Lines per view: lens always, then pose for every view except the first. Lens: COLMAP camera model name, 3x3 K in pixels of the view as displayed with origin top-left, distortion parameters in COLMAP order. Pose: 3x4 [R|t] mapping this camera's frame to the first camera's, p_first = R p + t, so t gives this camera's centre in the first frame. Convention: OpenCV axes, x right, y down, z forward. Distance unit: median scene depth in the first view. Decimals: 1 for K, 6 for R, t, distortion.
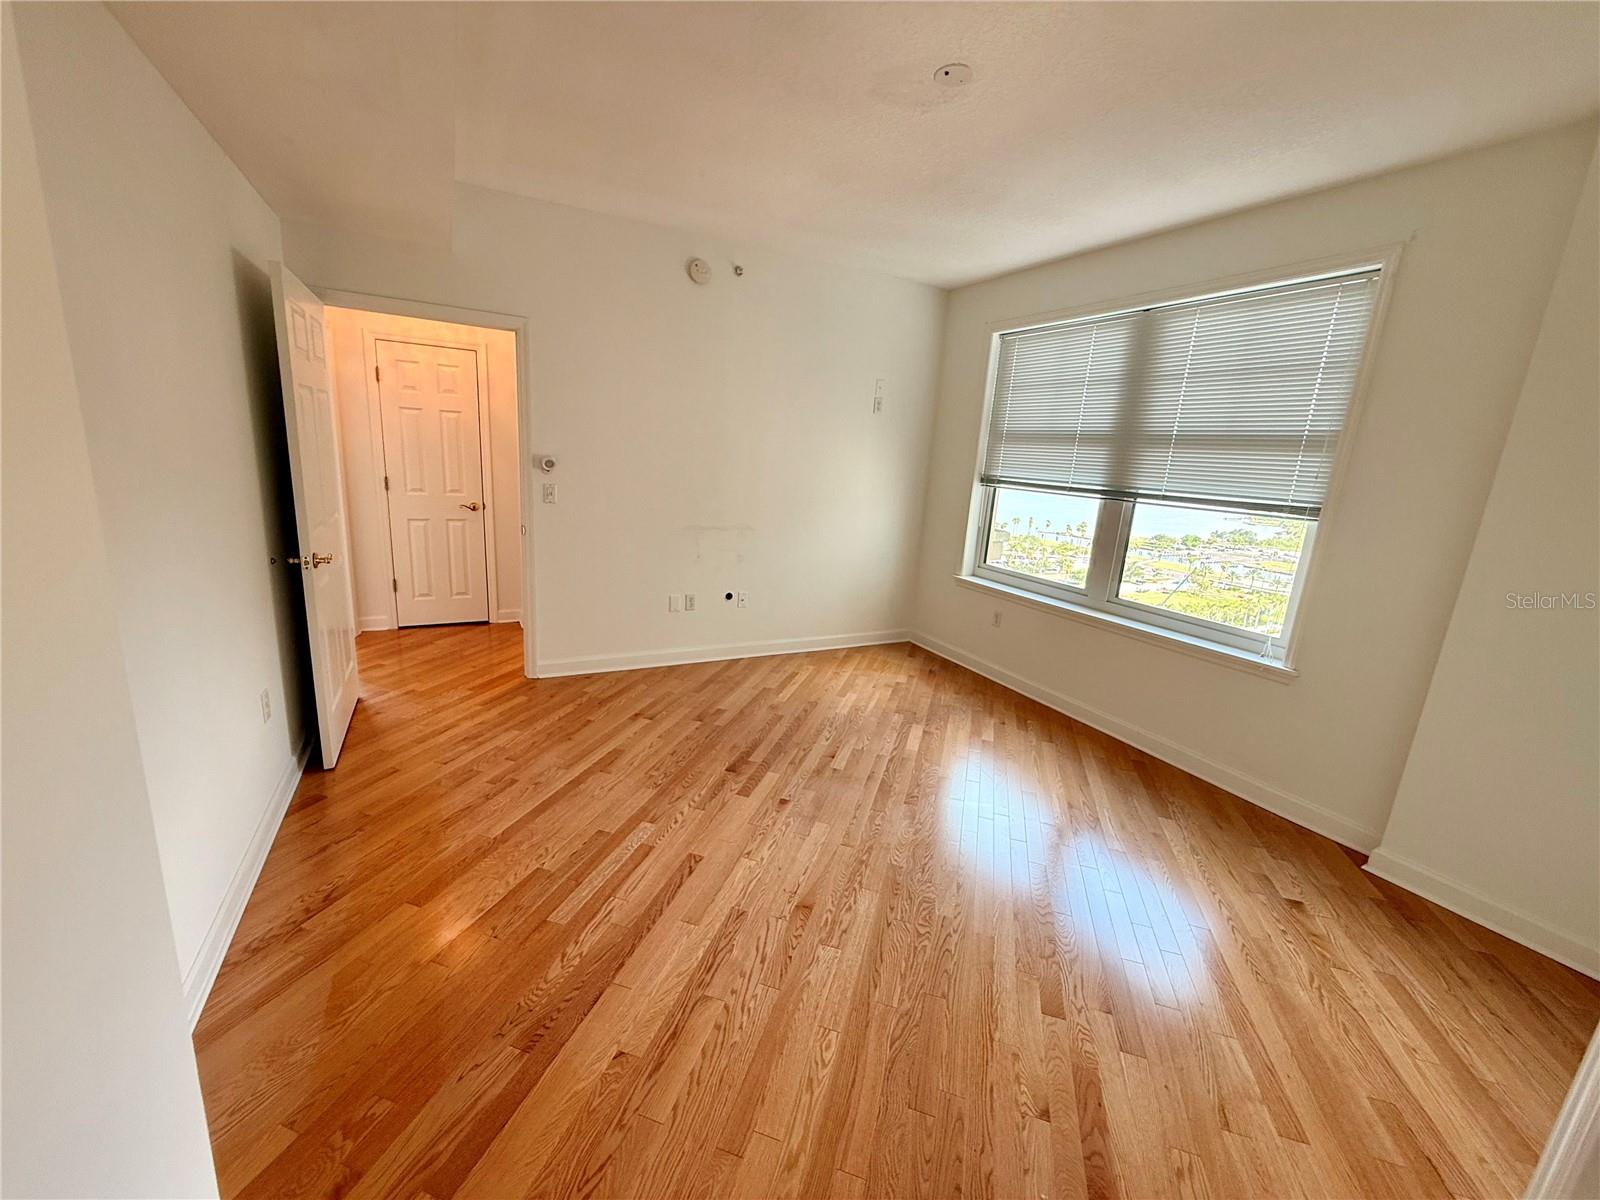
lens RADIAL K [[640.4, 0, 793.1], [0, 640.4, 598.0], [0, 0, 1]] dist [0.001900, 0.000171]
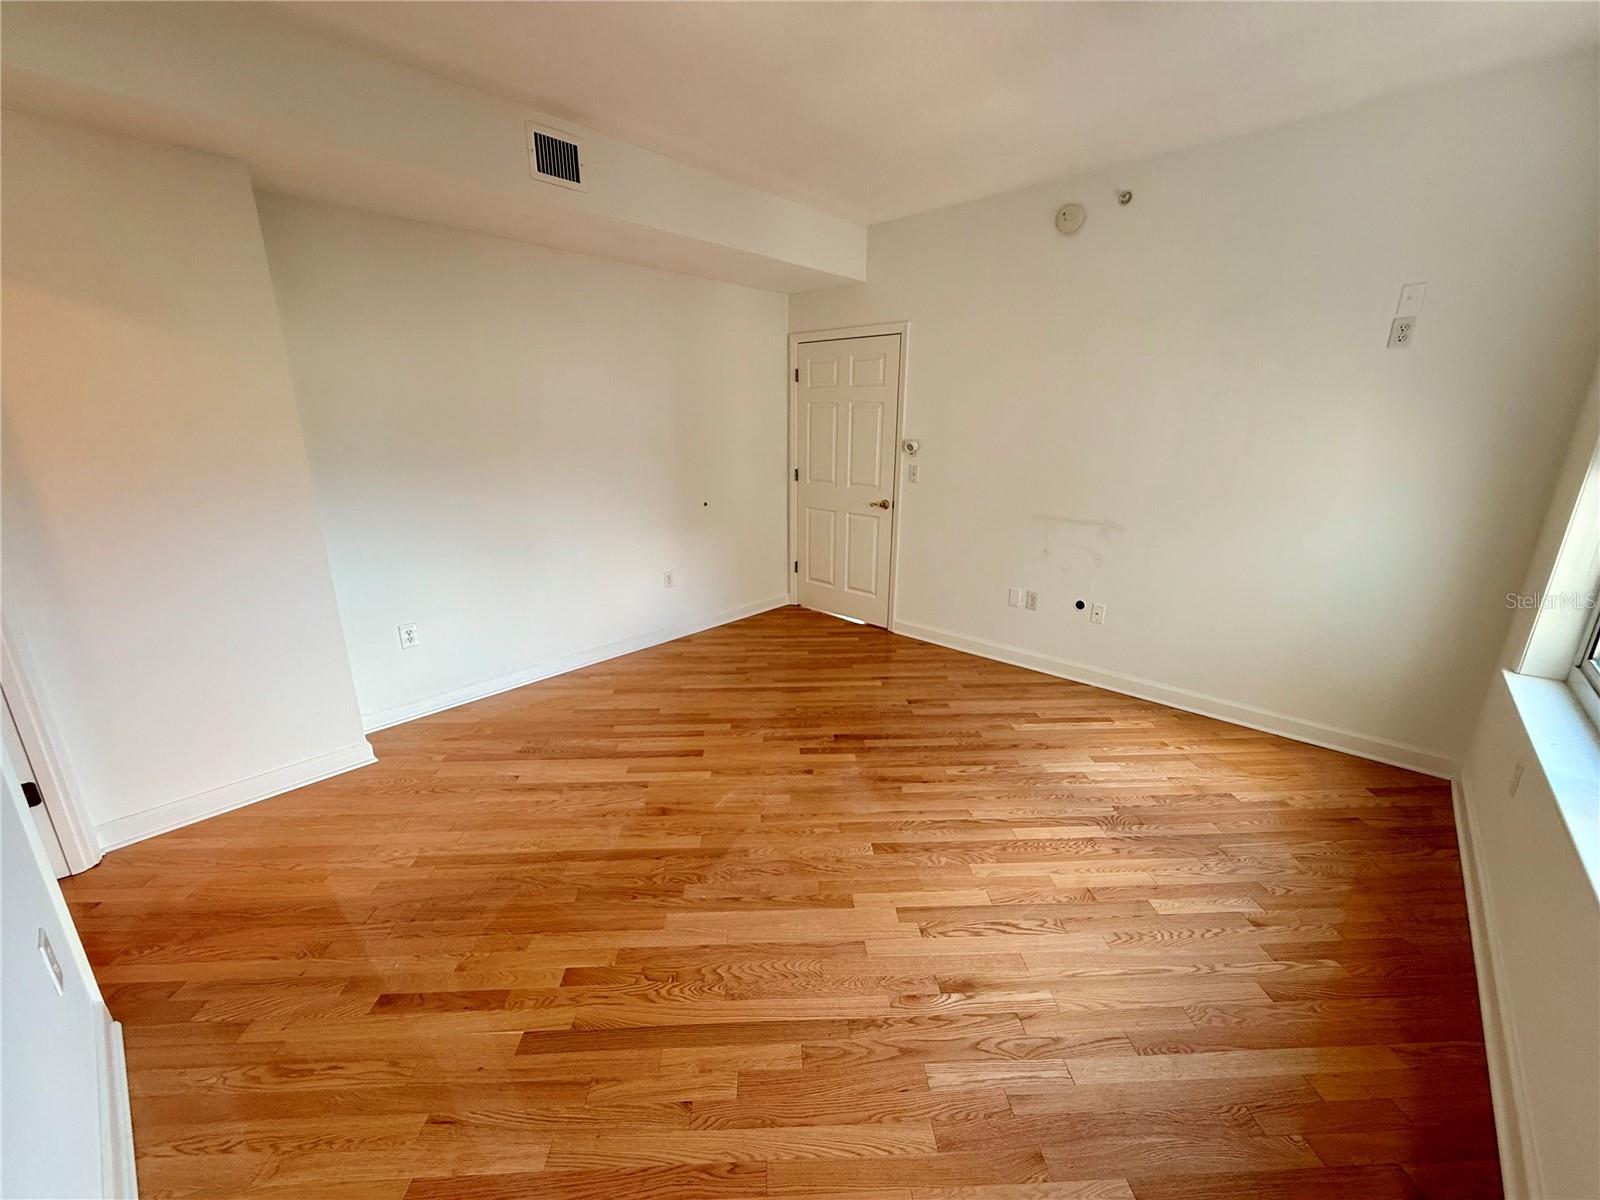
lens RADIAL K [[637.0, 0, 797.0], [0, 637.0, 600.0], [0, 0, 1]] dist [0.000325, 0.000164]
pose [[0.335614, 0.198228, -0.920907, 0.650158], [-0.191997, 0.971482, 0.139144, -0.065000], [0.922226, 0.130112, 0.364102, 0.436649]]
